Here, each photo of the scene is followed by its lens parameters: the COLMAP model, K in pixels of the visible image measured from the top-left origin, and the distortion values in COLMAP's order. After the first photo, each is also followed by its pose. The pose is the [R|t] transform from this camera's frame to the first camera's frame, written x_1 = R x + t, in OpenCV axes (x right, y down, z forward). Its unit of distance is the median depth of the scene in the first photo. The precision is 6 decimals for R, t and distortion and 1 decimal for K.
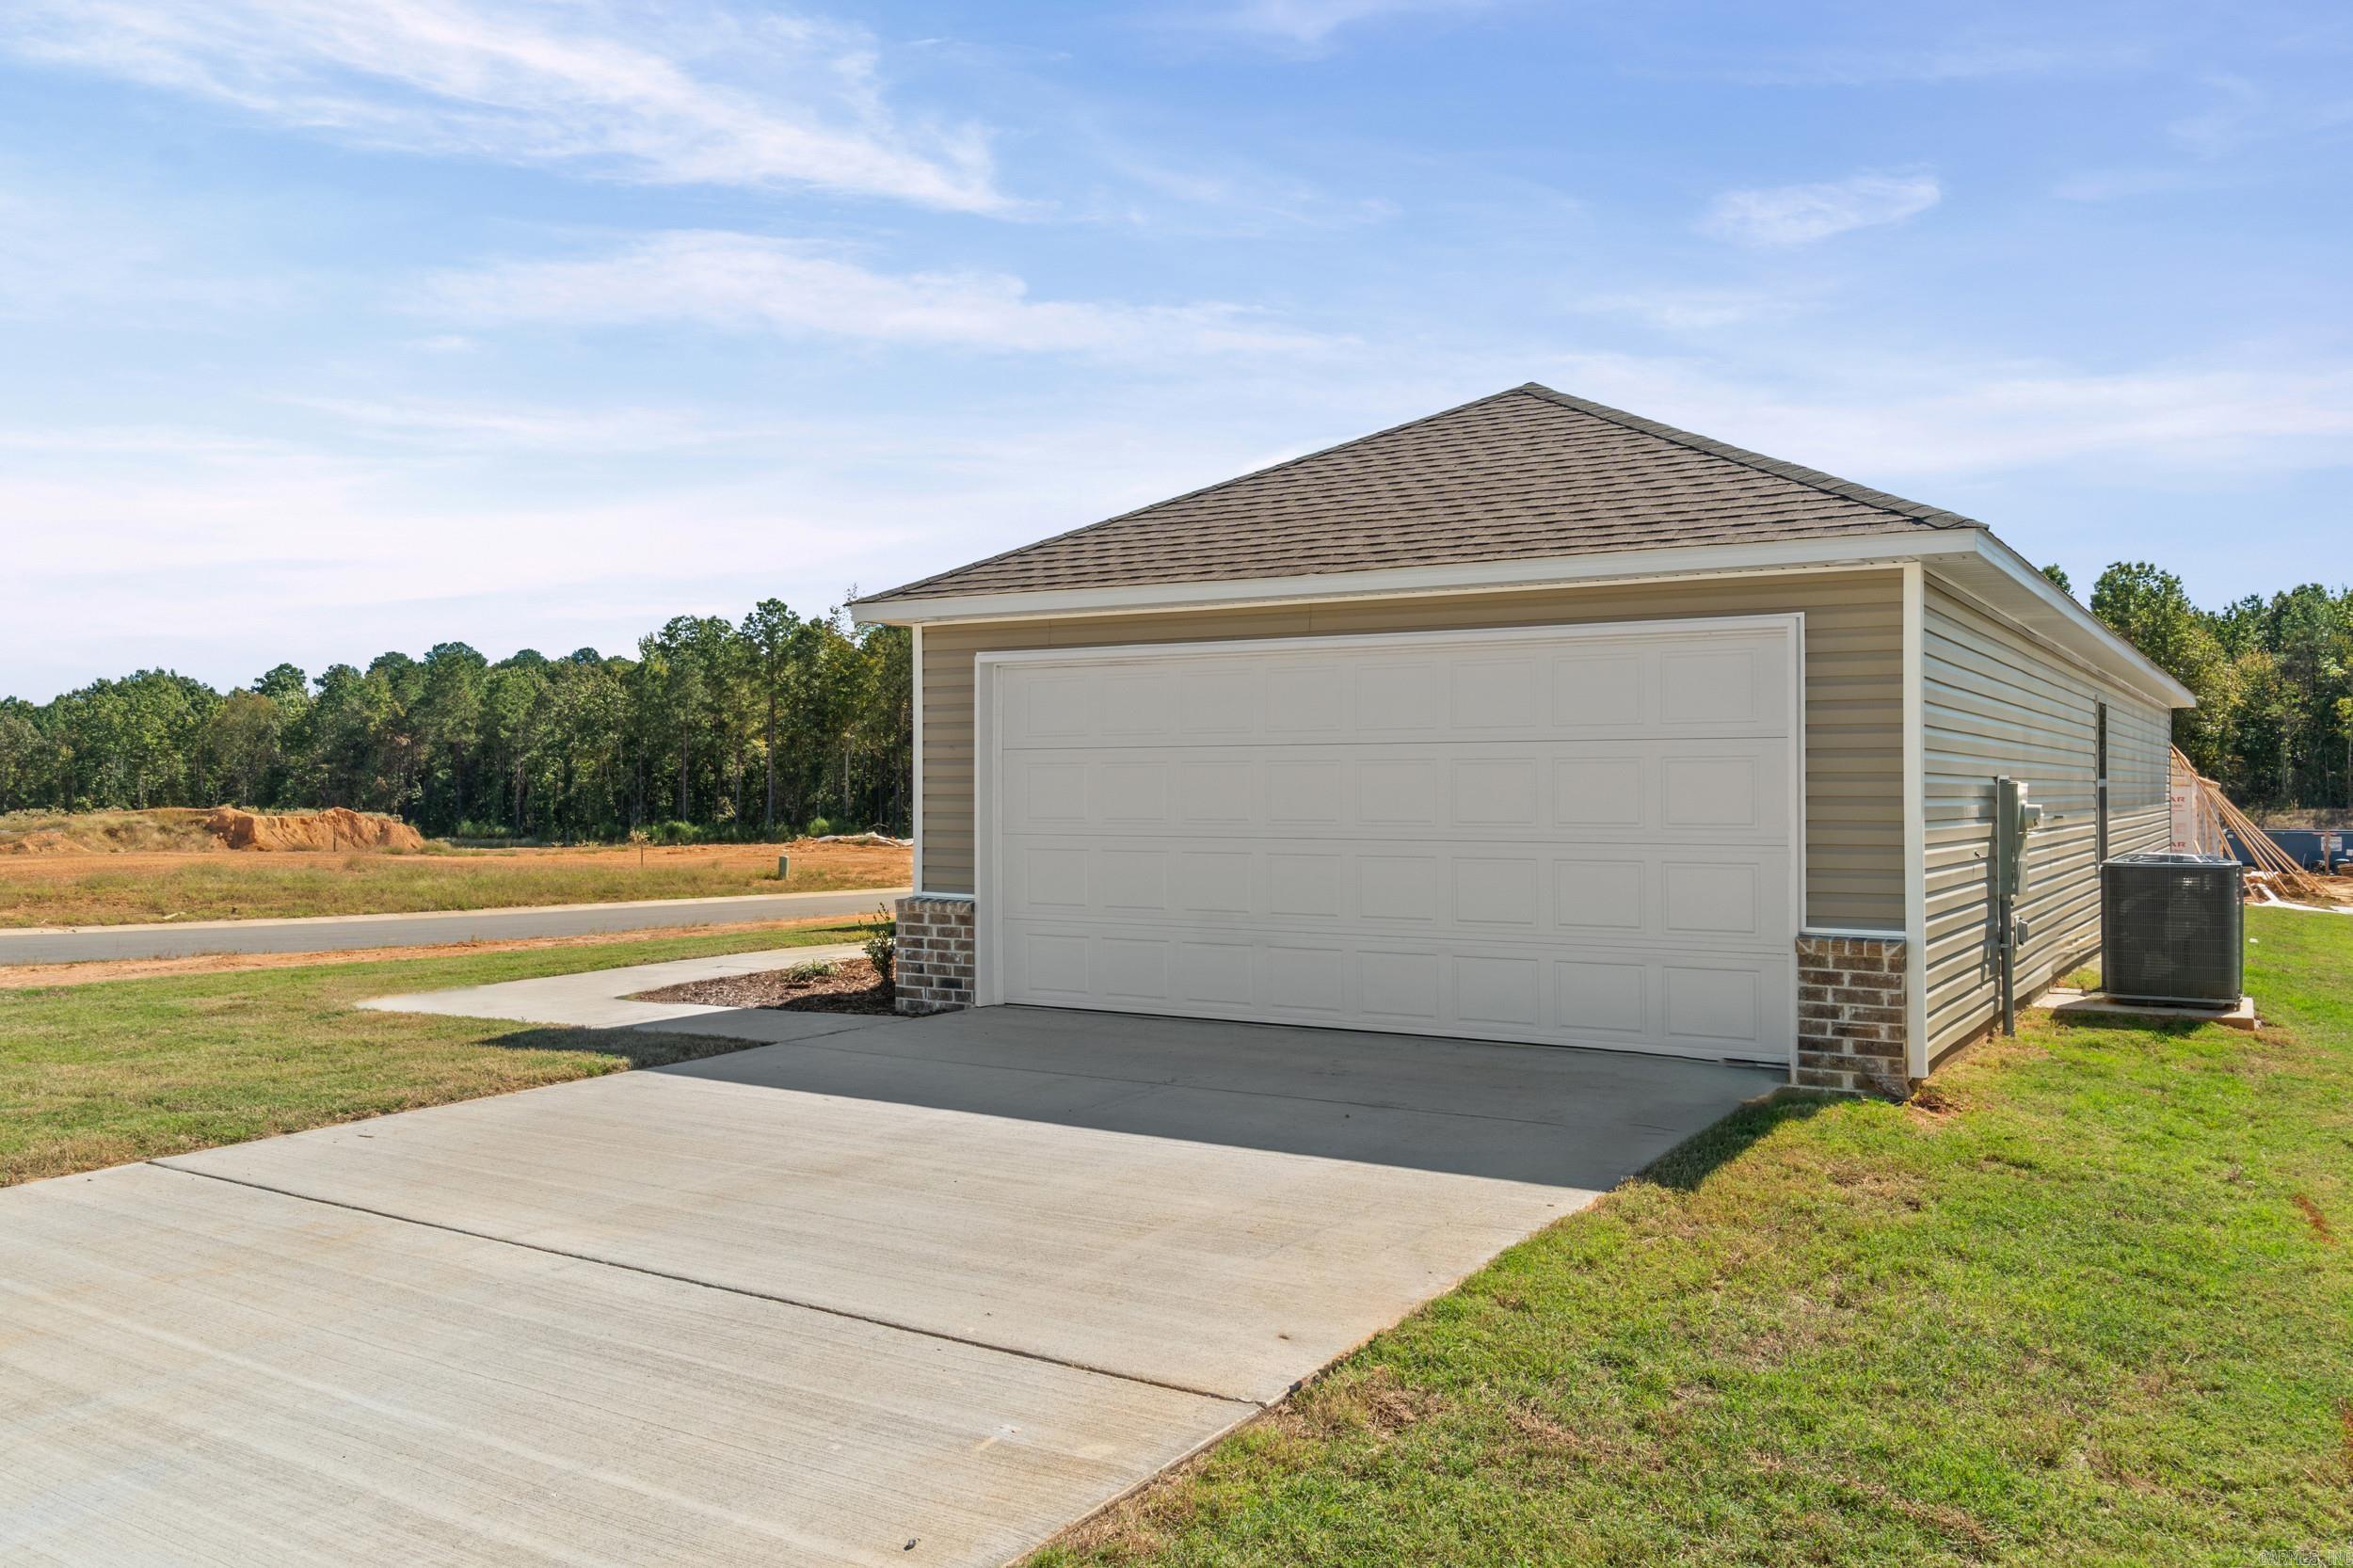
lens RADIAL K [[1801.4, 0, 1245.7], [0, 1801.4, 779.9], [0, 0, 1]] dist [0.006389, -0.001505]
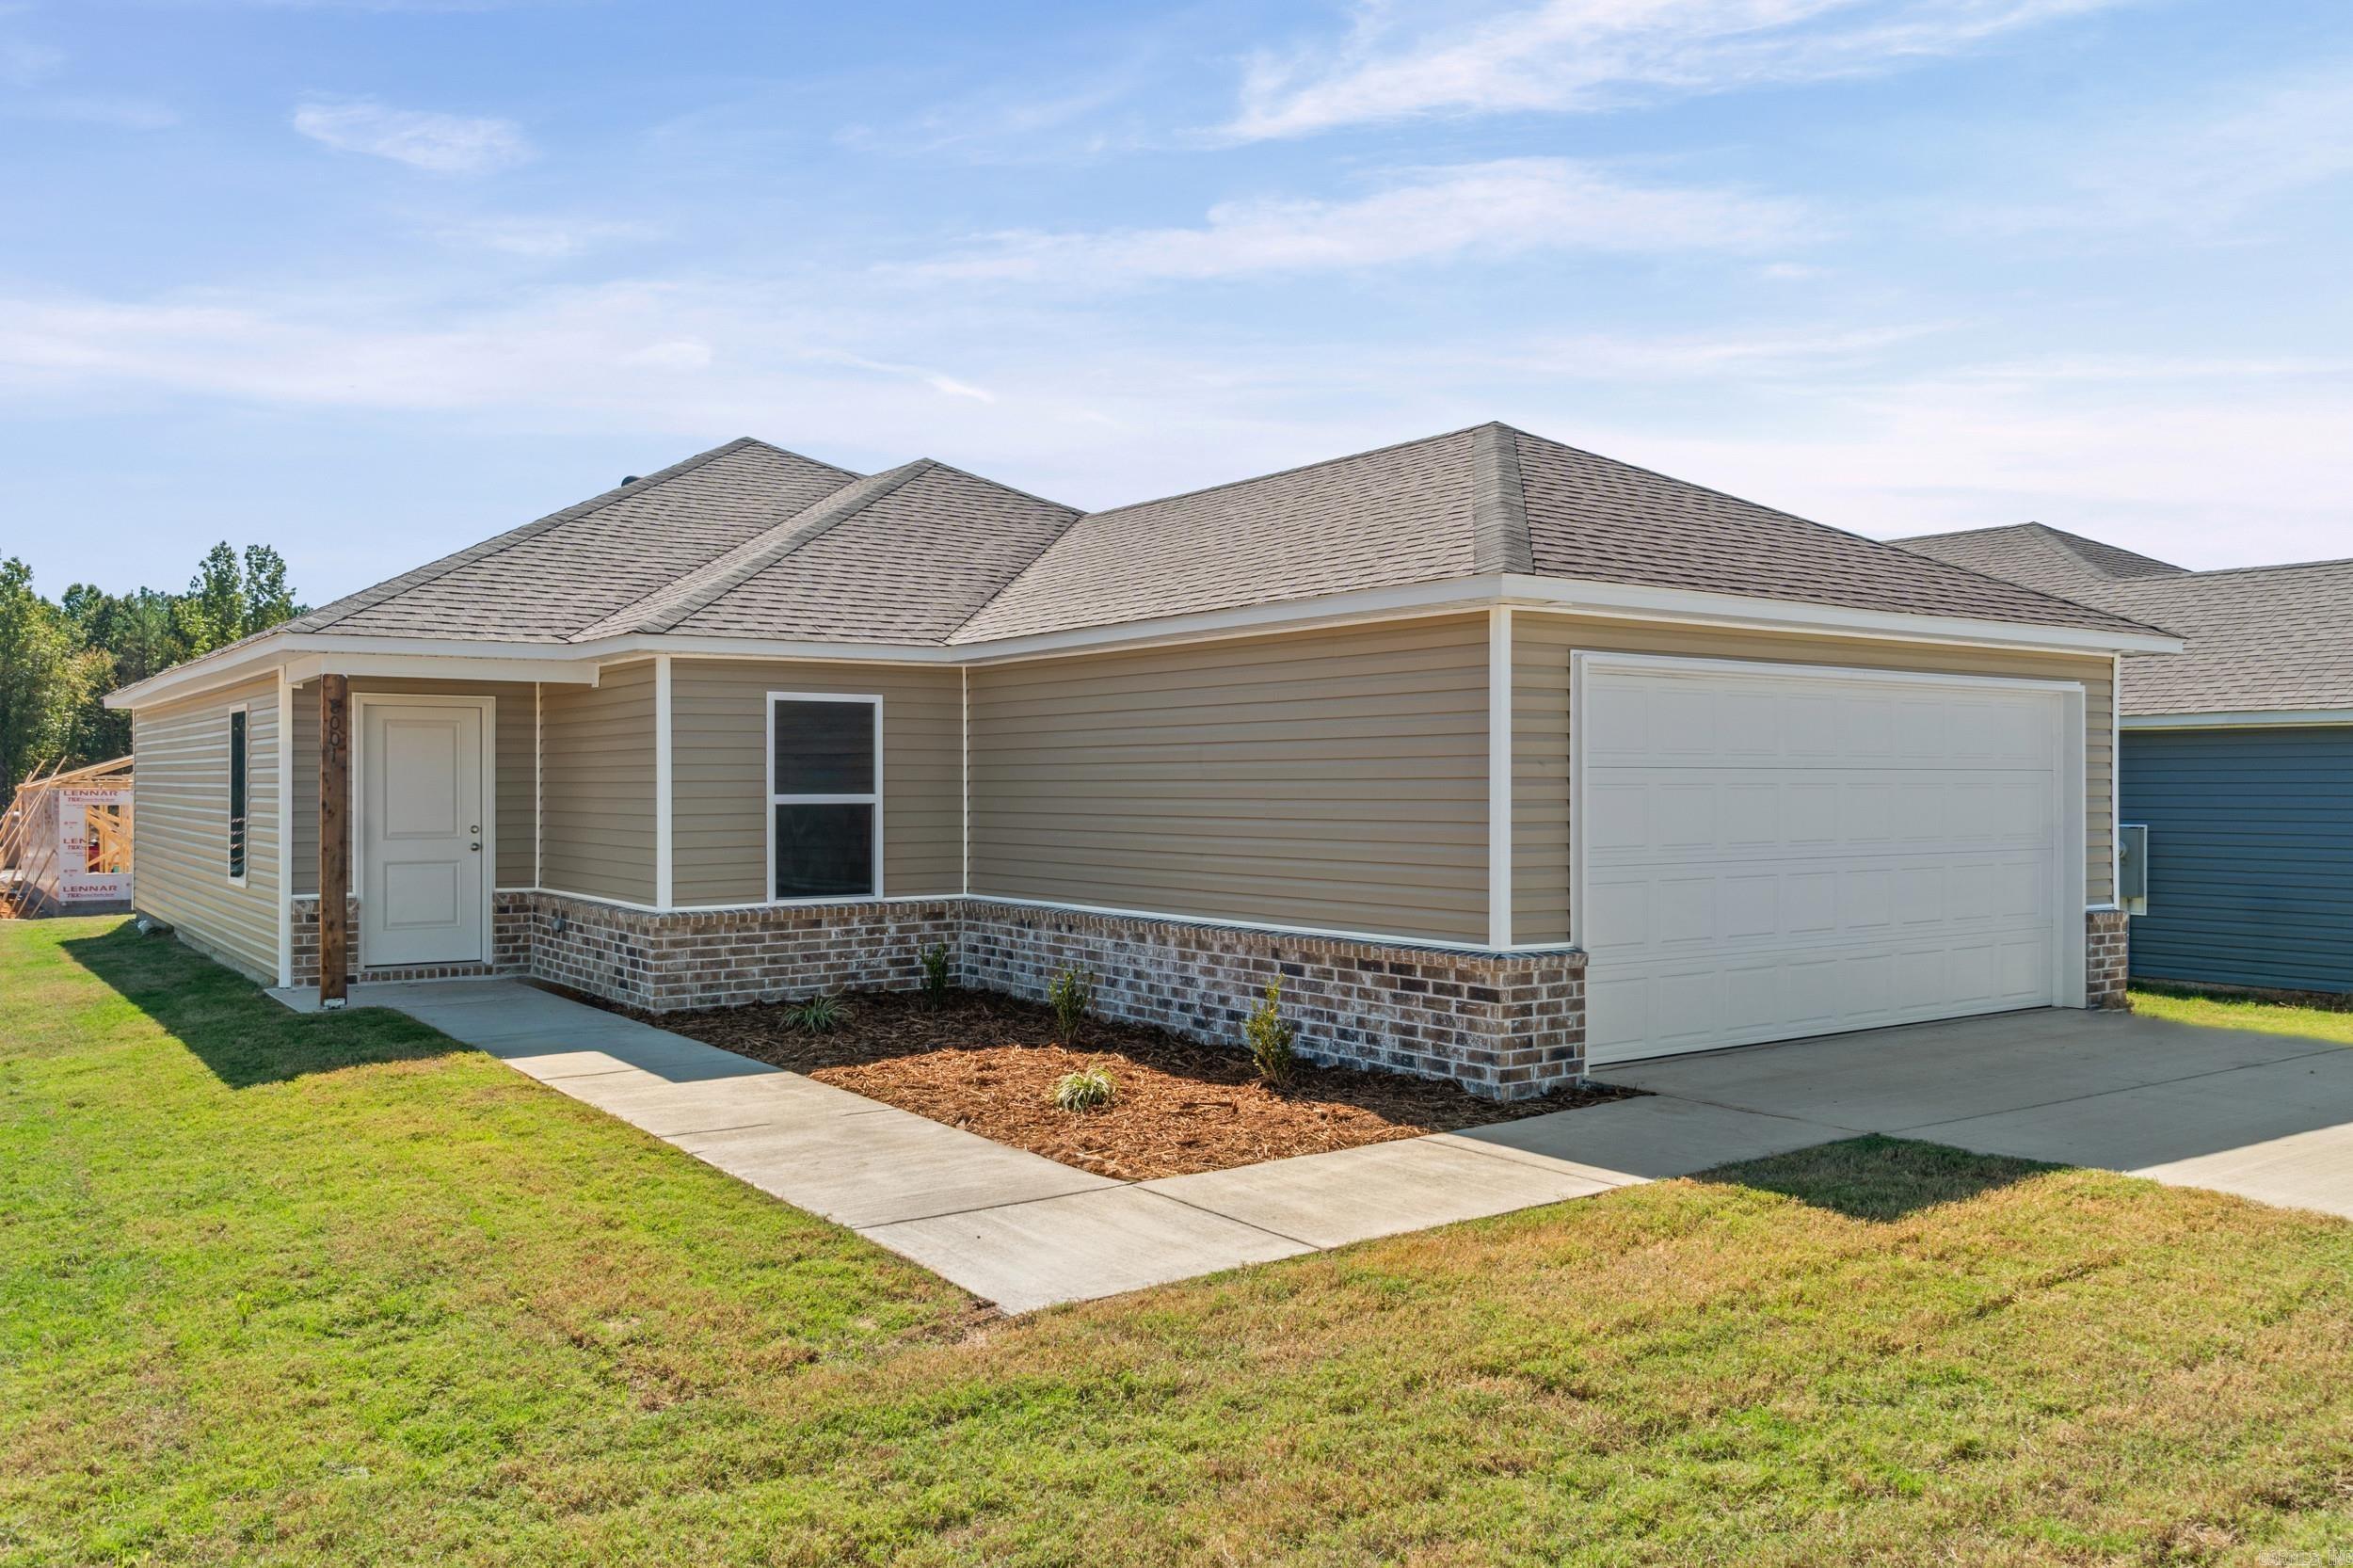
lens RADIAL K [[1801.4, 0, 1156.2], [0, 1801.4, 788.4], [0, 0, 1]] dist [0.006389, -0.001505]
pose [[0.415979, 0.000987, 0.909374, -0.082422], [-0.005629, 0.999983, 0.001490, -0.000602], [-0.909357, -0.005739, 0.415977, 0.069624]]
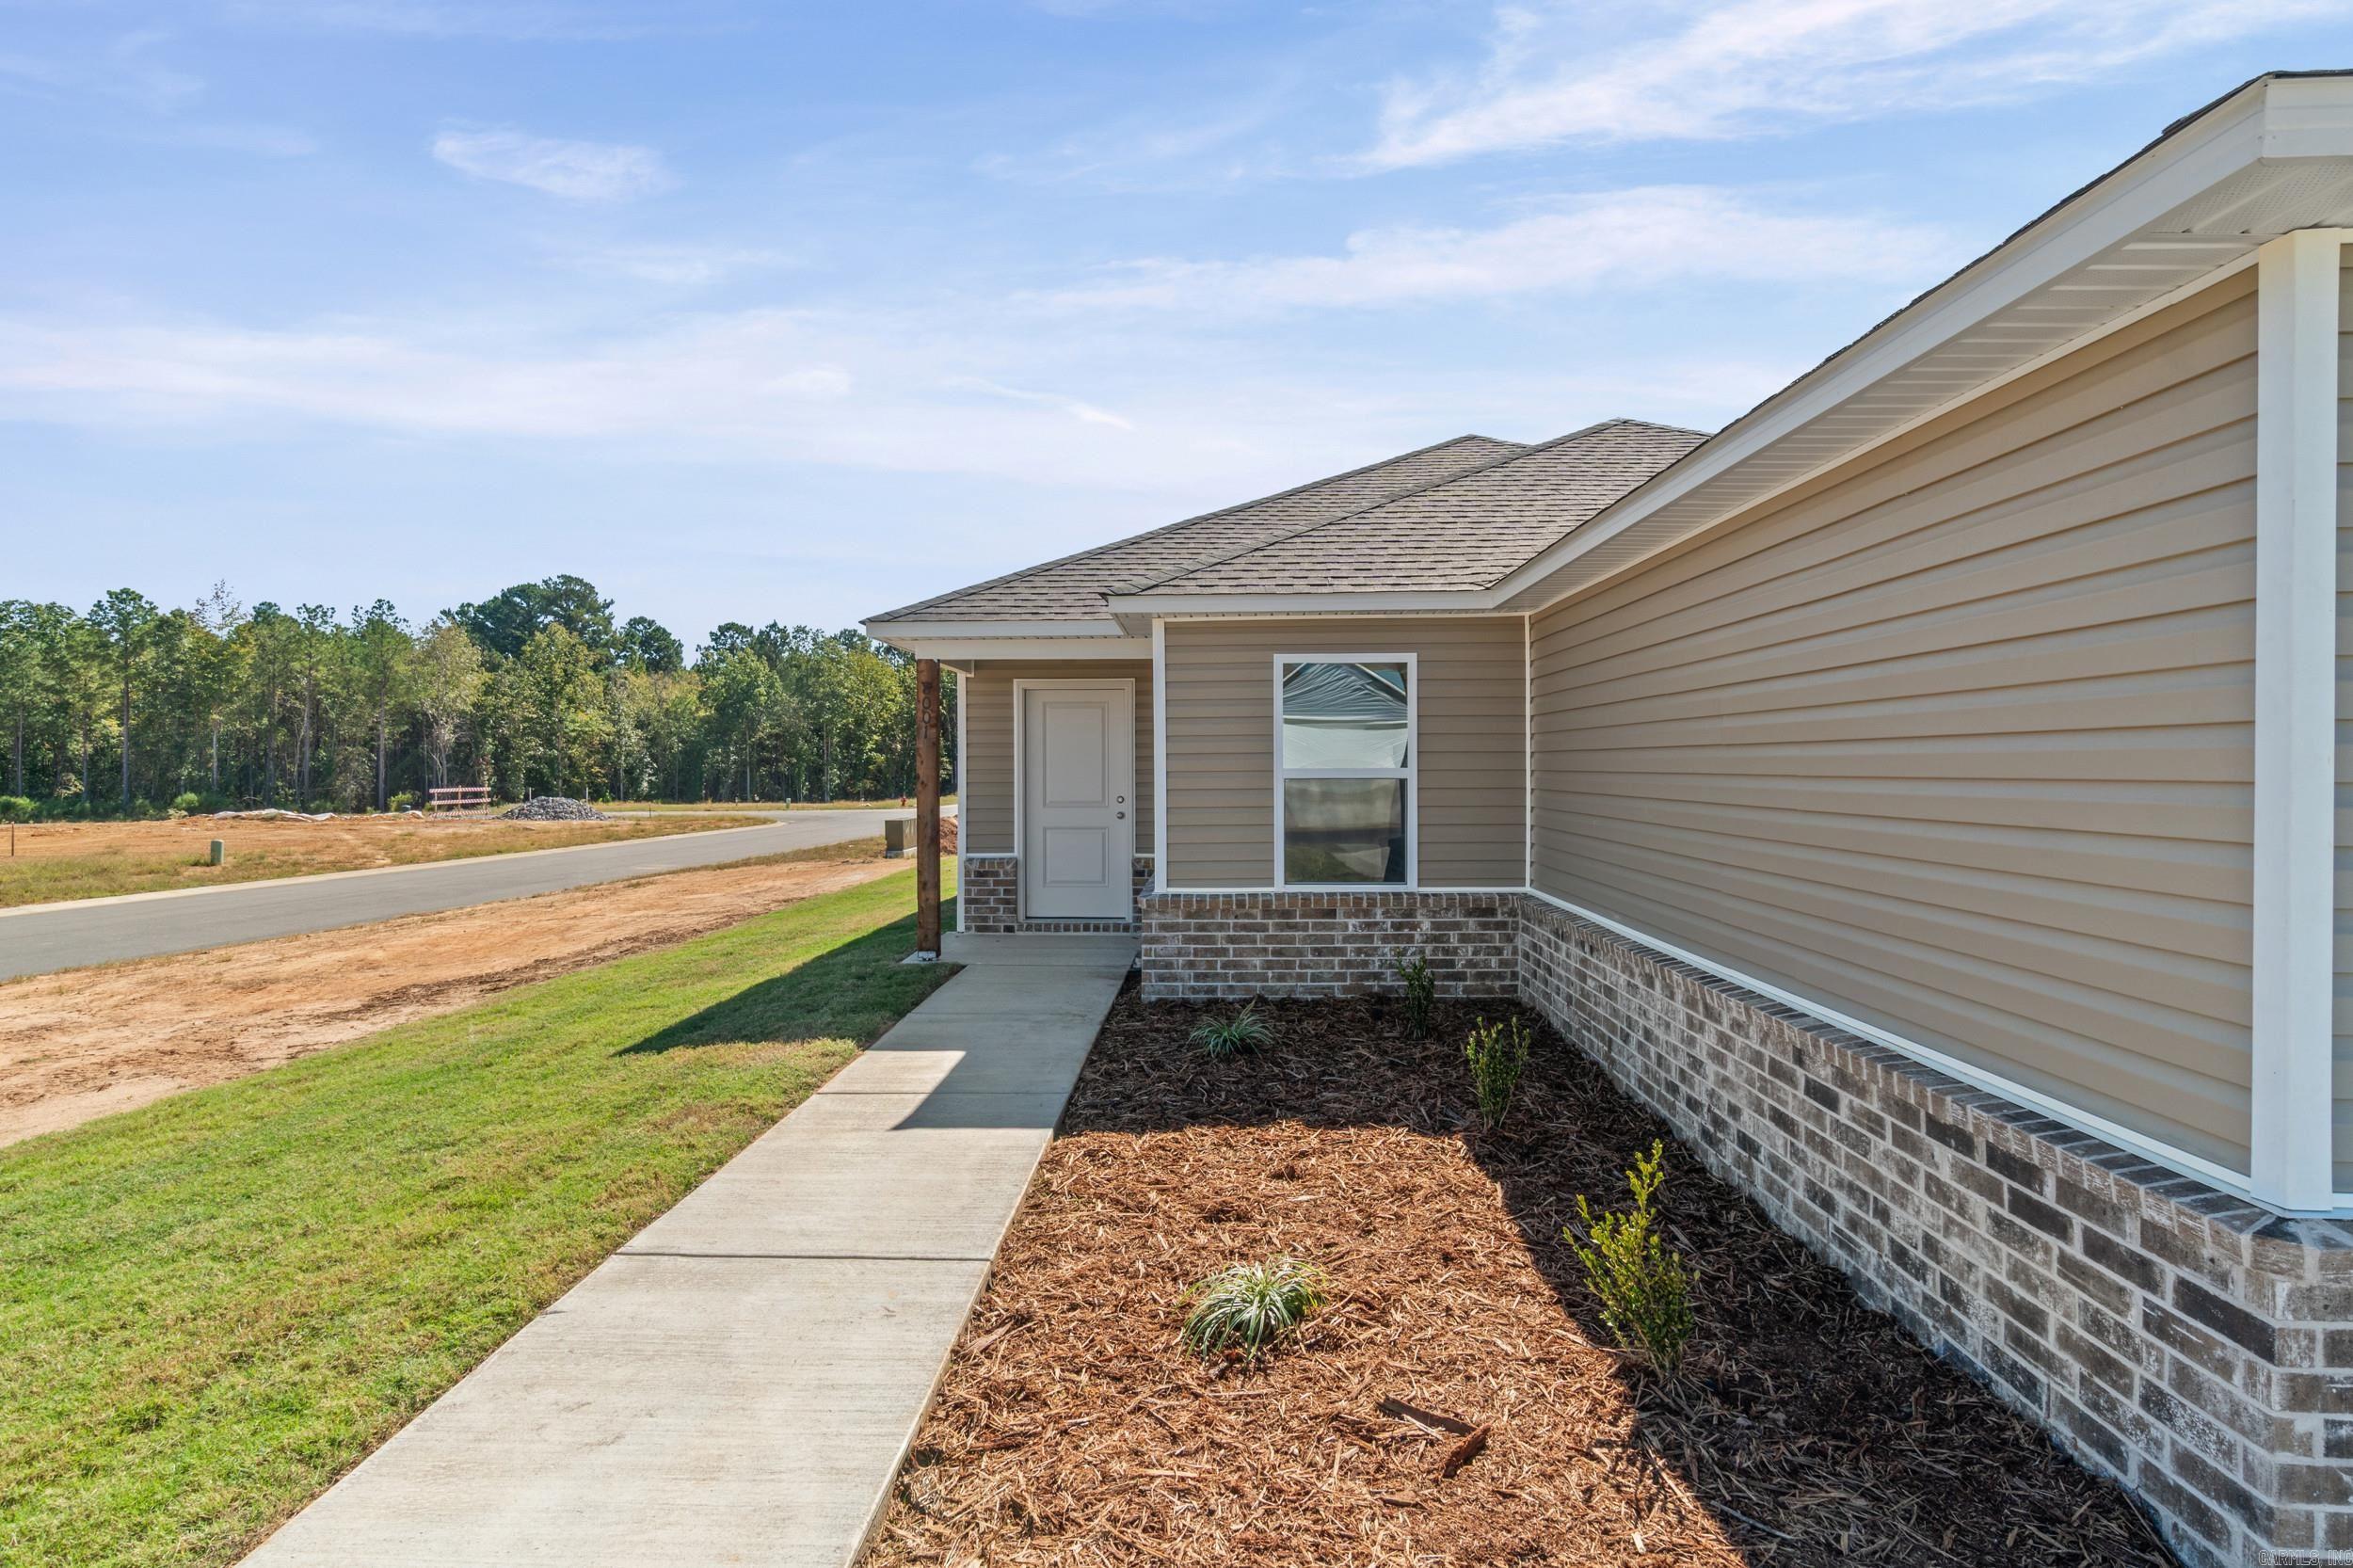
lens RADIAL K [[1209.2, 0, 1171.3], [0, 1209.2, 776.2], [0, 0, 1]] dist [-0.007979, 0.004194]
pose [[0.890226, -0.003557, 0.455505, -0.036363], [-0.002906, 0.999905, 0.013489, -0.000405], [-0.455510, -0.013332, 0.890131, 0.078477]]
